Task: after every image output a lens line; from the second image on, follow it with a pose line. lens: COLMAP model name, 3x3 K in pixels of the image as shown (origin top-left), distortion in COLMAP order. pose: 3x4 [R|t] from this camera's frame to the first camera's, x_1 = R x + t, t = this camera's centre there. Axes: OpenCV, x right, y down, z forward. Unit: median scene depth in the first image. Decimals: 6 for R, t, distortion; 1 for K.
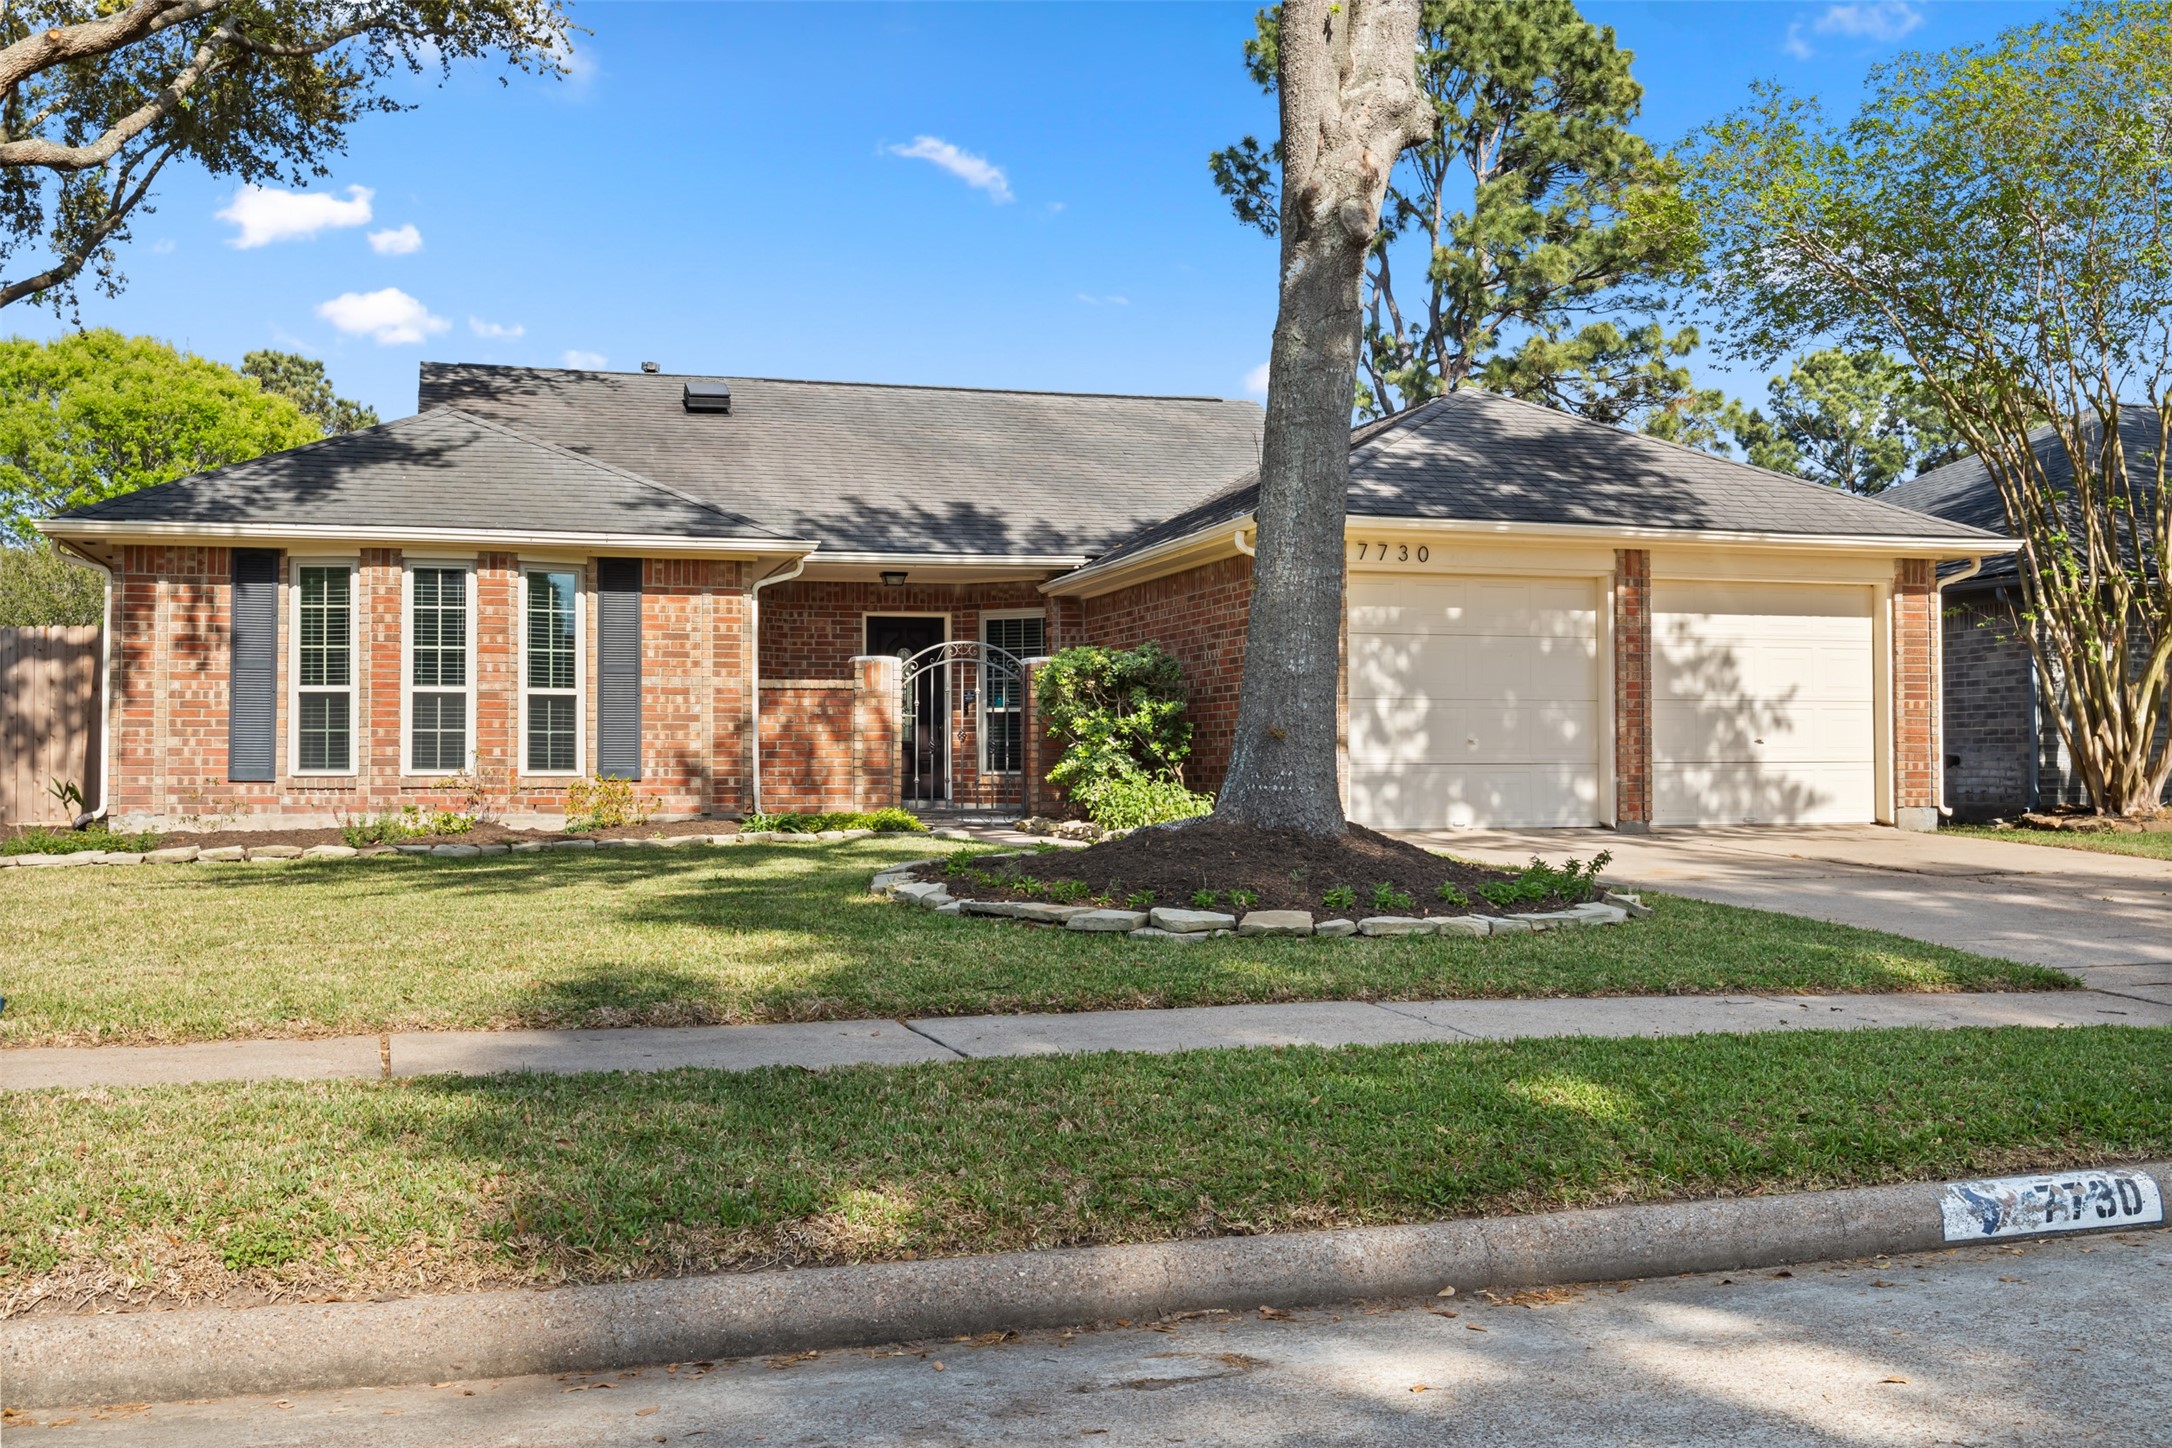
lens RADIAL K [[2154.0, 0, 1088.9], [0, 2154.0, 724.7], [0, 0, 1]] dist [-0.036828, 0.000000]
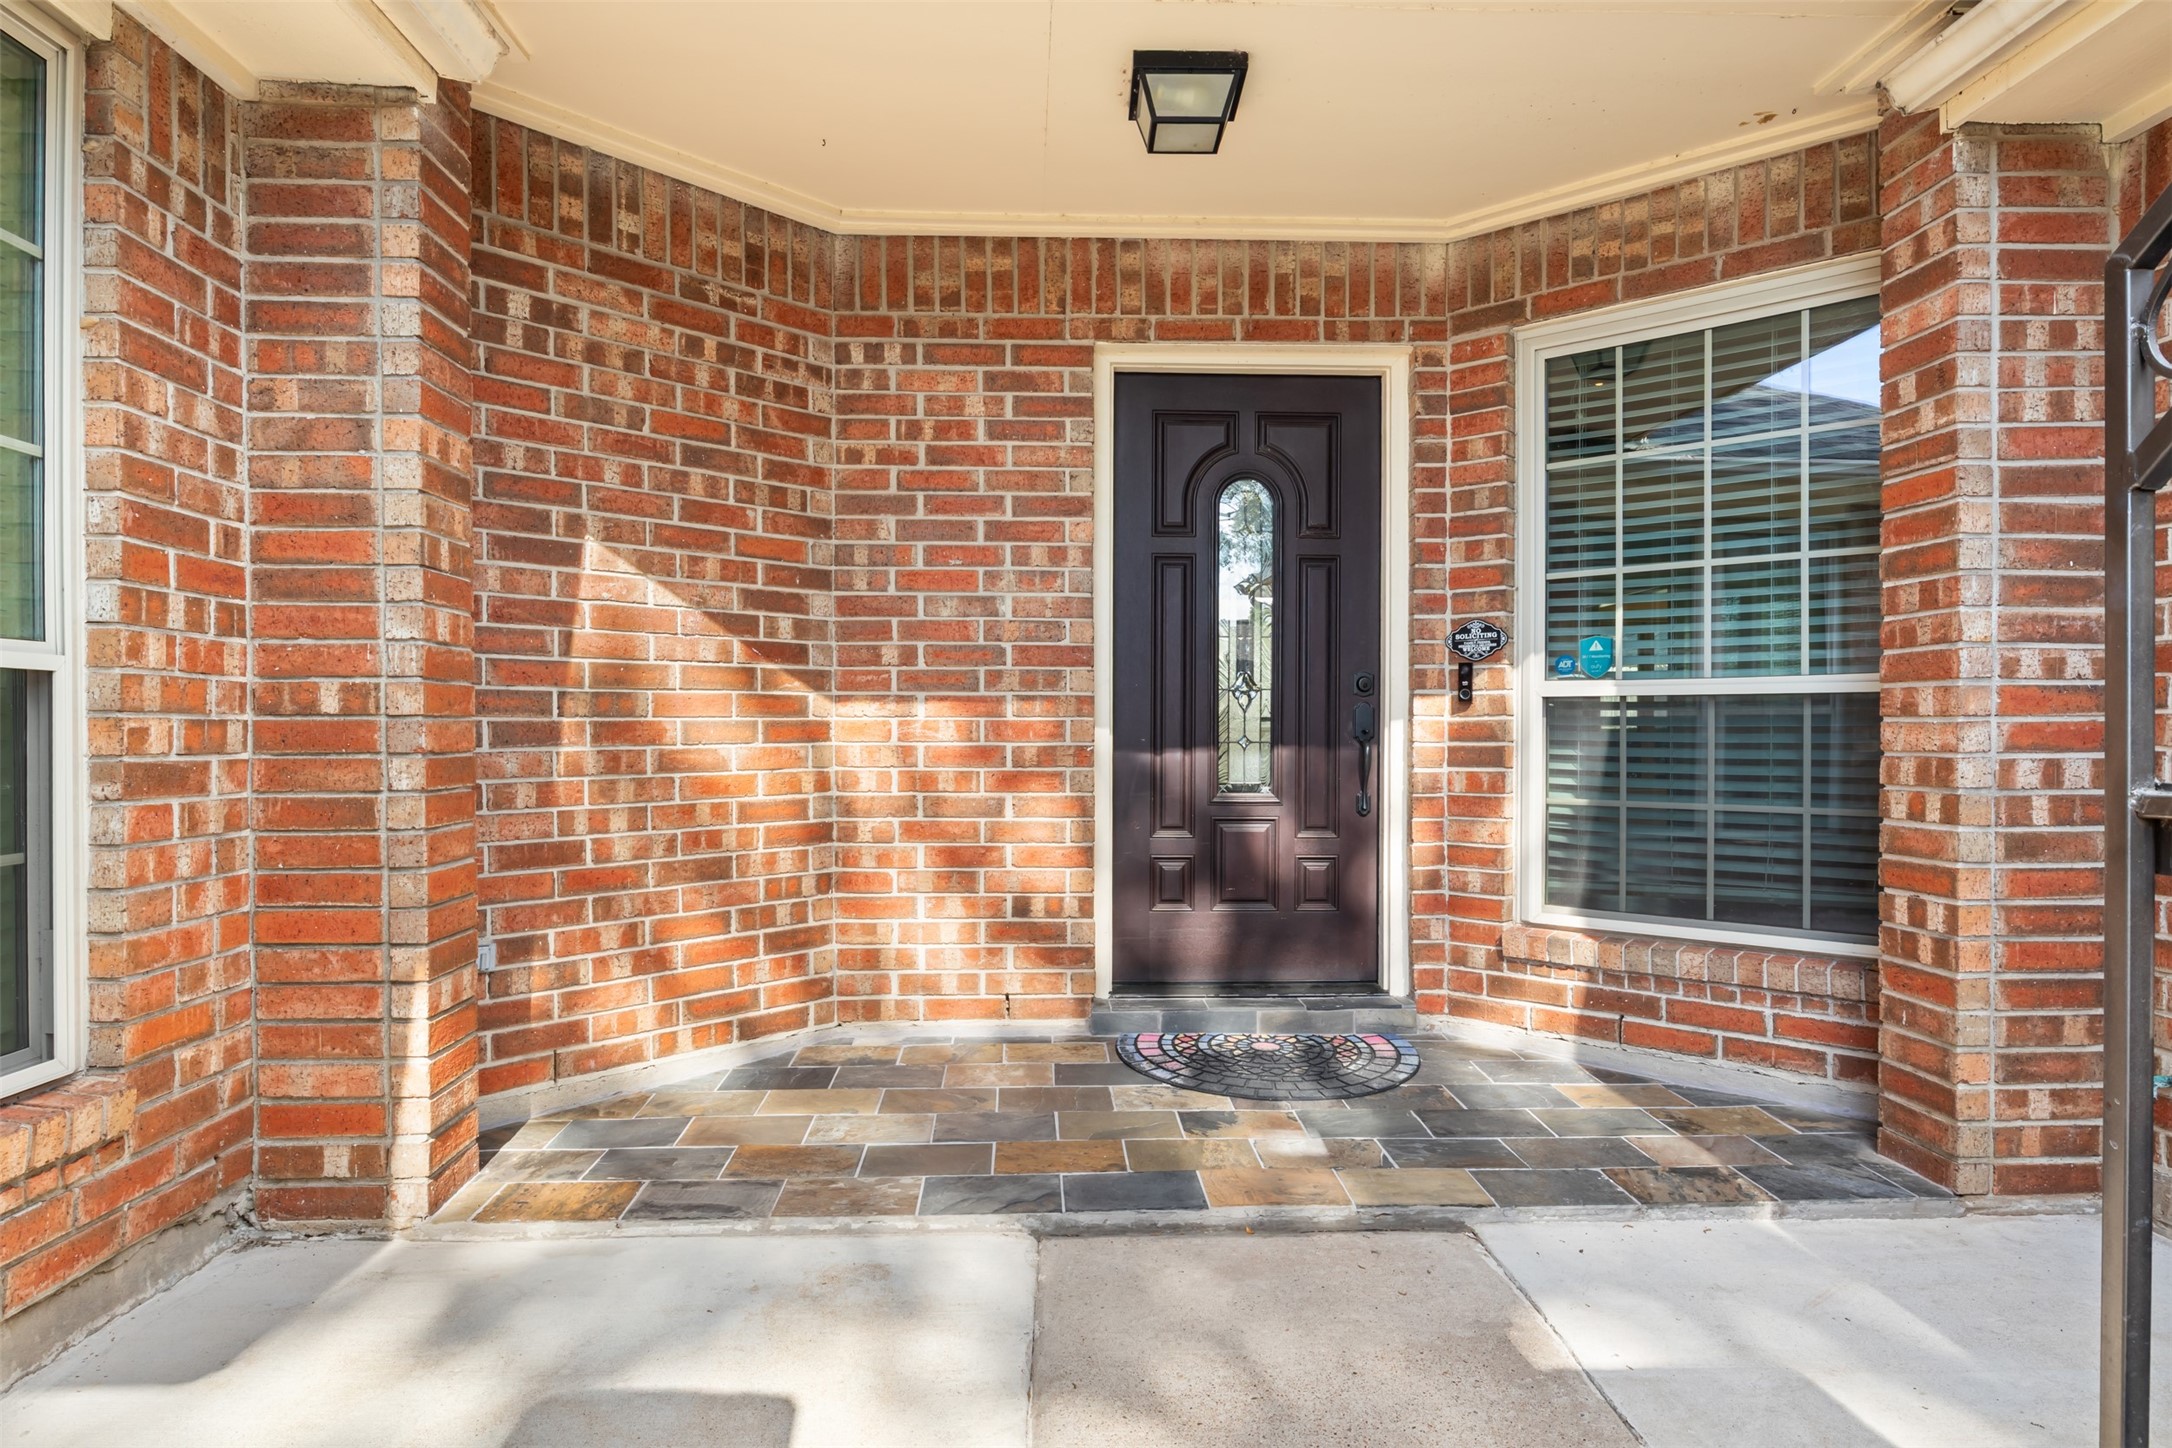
lens RADIAL K [[1278.0, 0, 1085.8], [0, 1278.0, 732.0], [0, 0, 1]] dist [-0.003338, -0.000693]
pose [[0.971758, 0.007547, -0.235860, -0.084048], [-0.002359, 0.999749, 0.022271, -0.006134], [0.235969, -0.021086, 0.971532, 1.059969]]
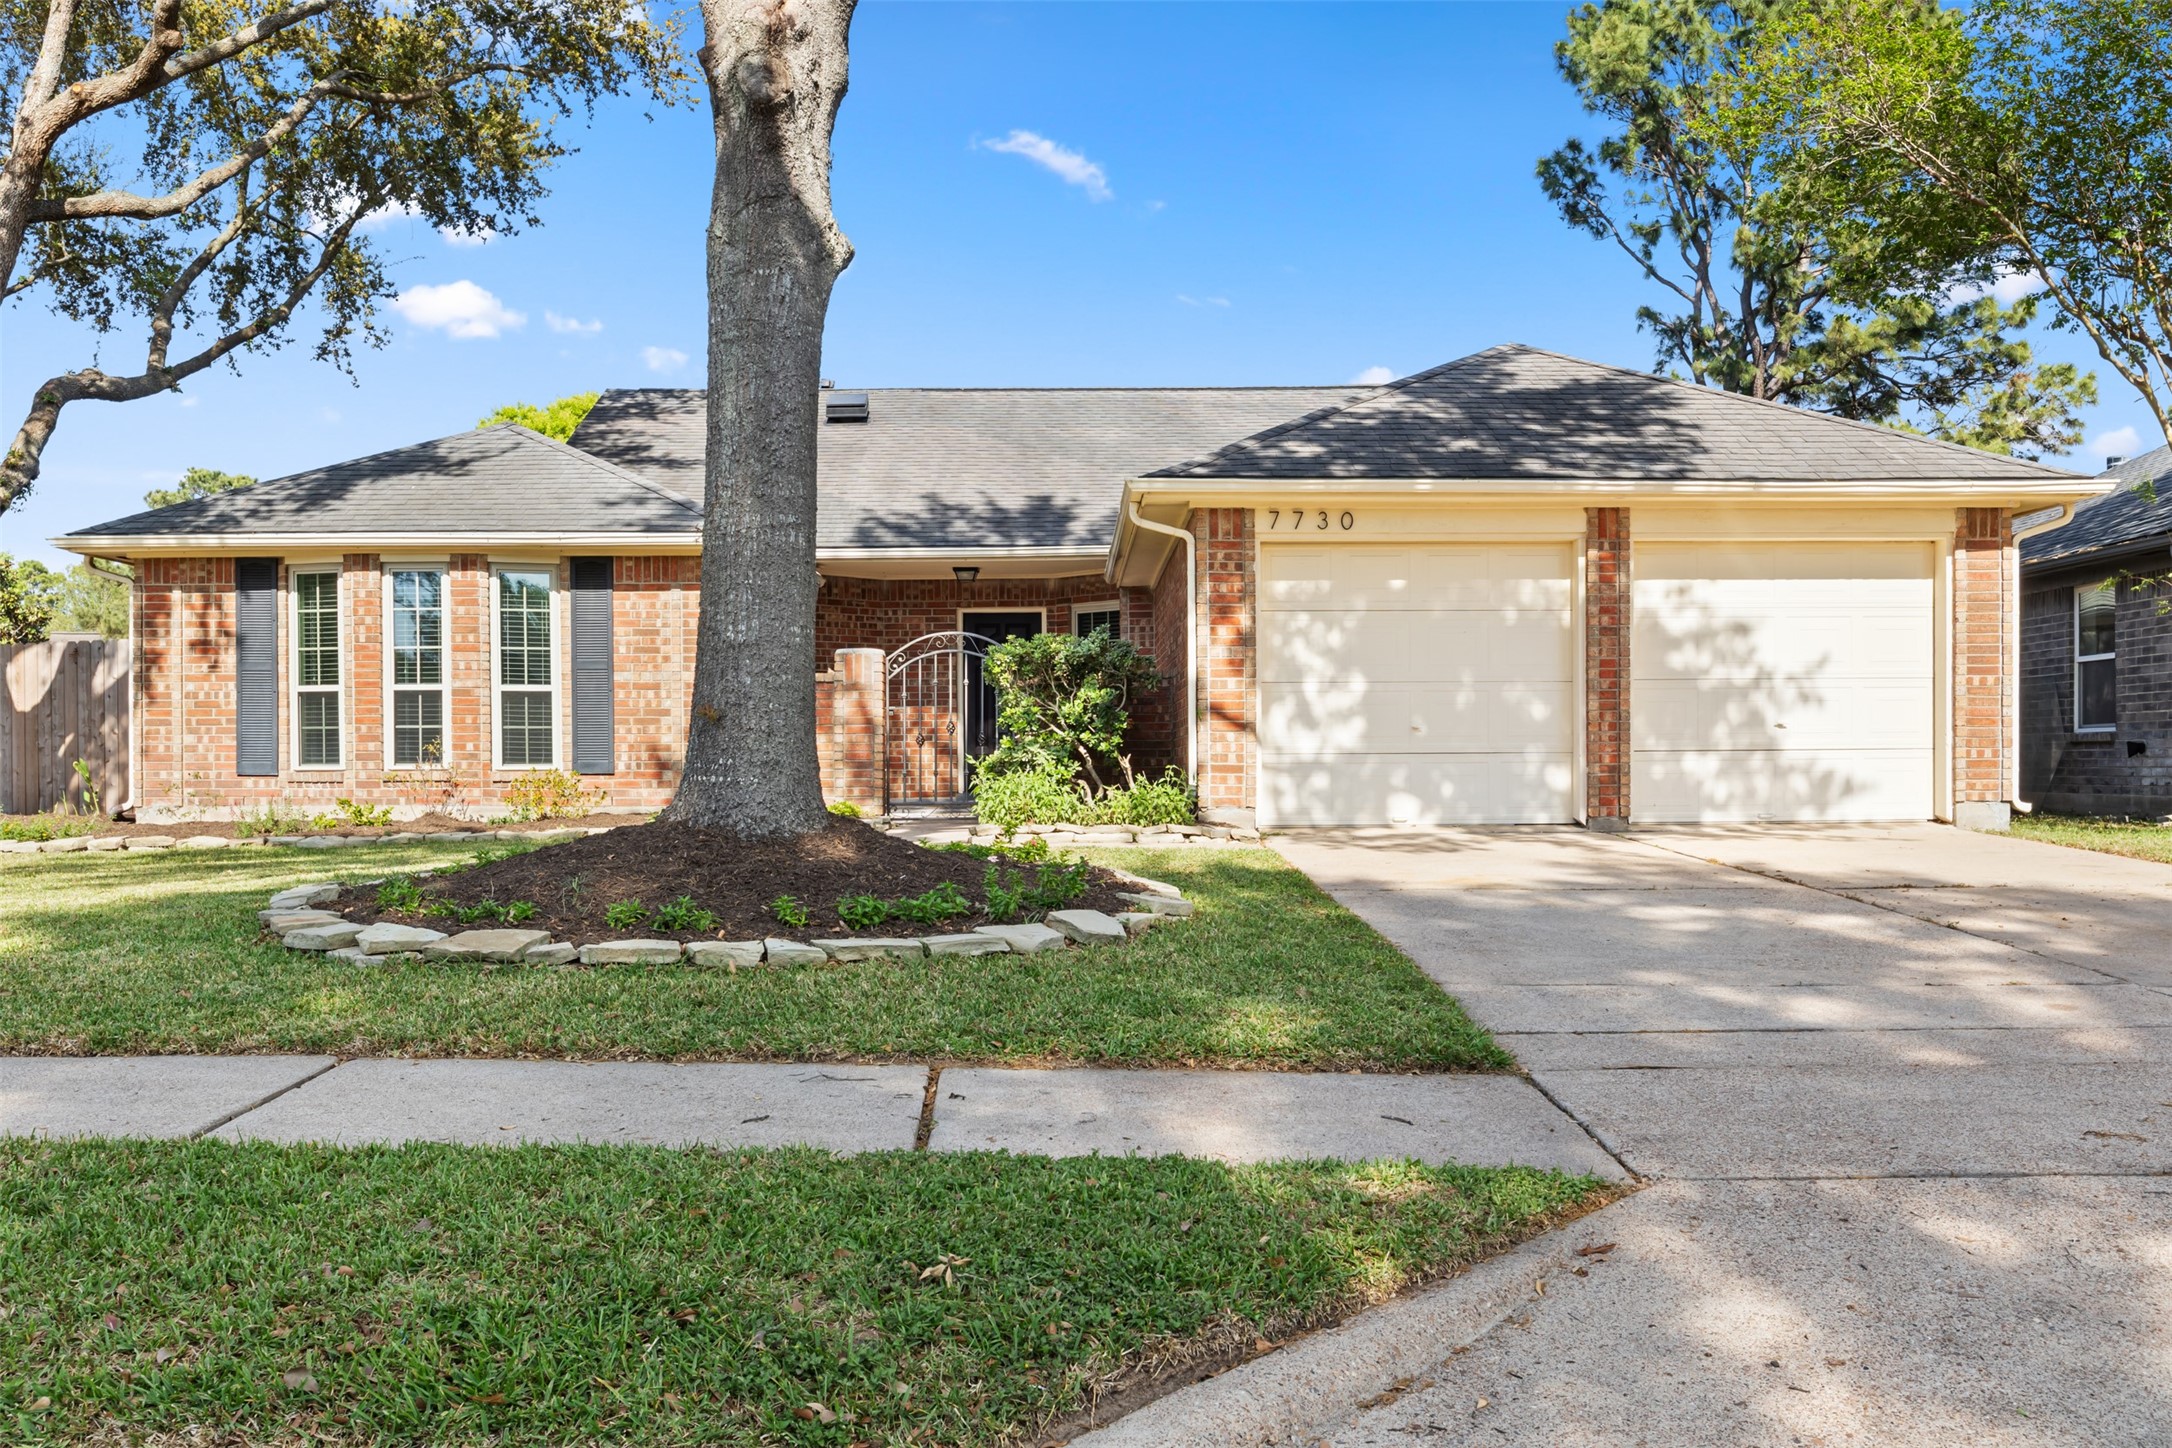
lens RADIAL K [[1895.1, 0, 1085.3], [0, 1895.1, 801.0], [0, 0, 1]] dist [-0.031510, 0.001417]
pose [[0.964050, 0.001201, -0.265718, 0.243838], [0.009237, 0.999234, 0.038029, 0.006689], [0.265560, -0.039116, 0.963300, 0.188937]]
